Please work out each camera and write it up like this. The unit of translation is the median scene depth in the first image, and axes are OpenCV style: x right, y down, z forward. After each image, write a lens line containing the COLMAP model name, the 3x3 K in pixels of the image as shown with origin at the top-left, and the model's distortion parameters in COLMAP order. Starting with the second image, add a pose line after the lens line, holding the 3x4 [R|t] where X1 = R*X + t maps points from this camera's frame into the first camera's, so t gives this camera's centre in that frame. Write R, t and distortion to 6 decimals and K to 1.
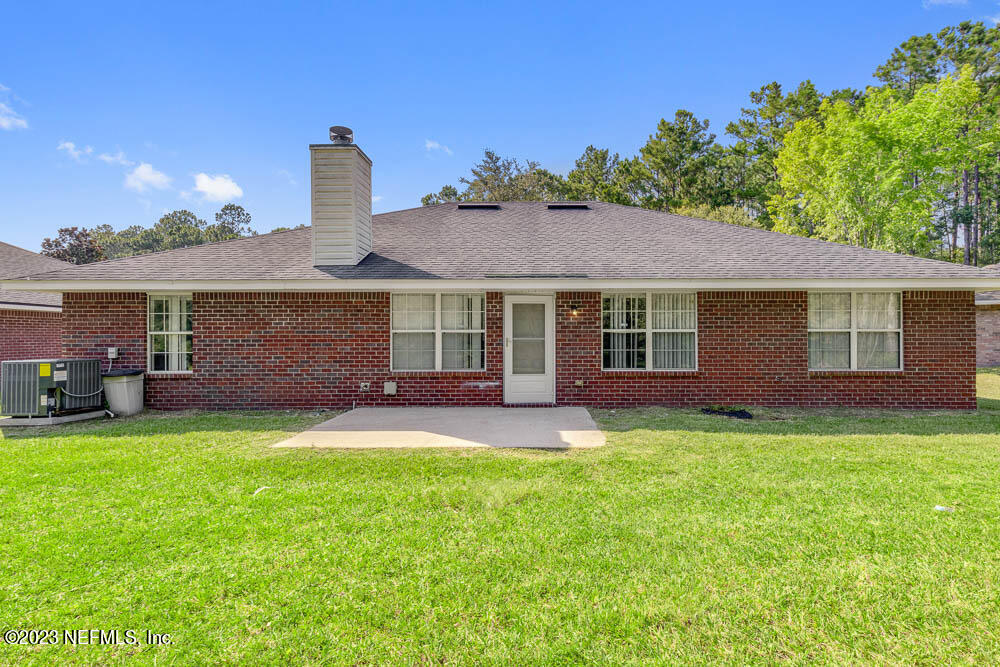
lens RADIAL K [[456.3, 0, 496.3], [0, 456.3, 342.1], [0, 0, 1]] dist [0.004101, 0.000458]
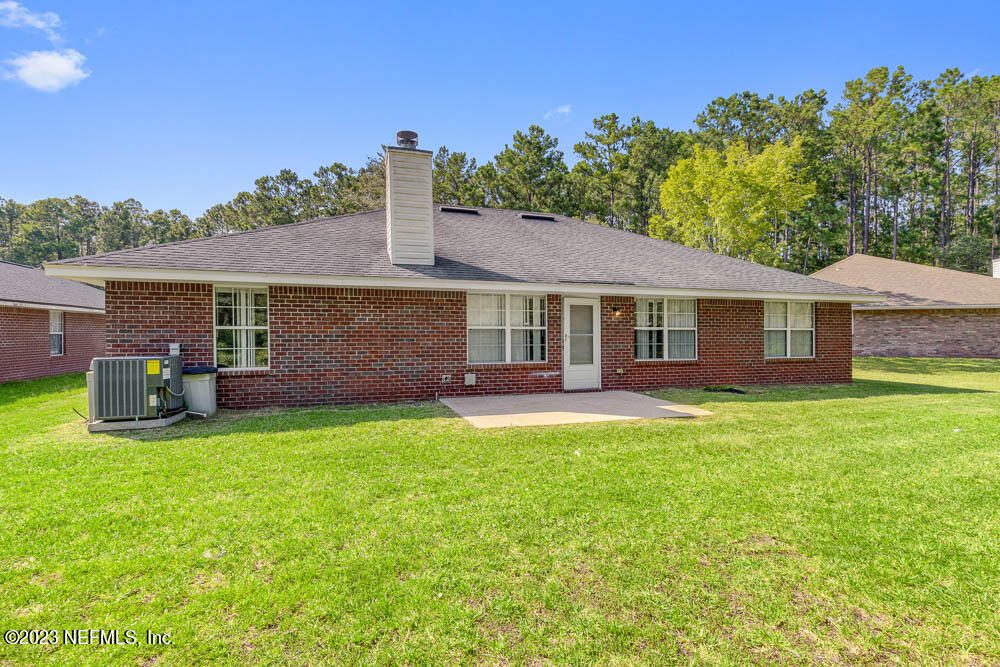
lens RADIAL K [[456.3, 0, 496.3], [0, 456.3, 342.1], [0, 0, 1]] dist [0.004101, 0.000458]
pose [[0.952030, -0.002737, 0.305993, -0.503245], [0.001596, 0.999991, 0.003978, 0.006854], [-0.306001, -0.003299, 0.952025, -0.061849]]
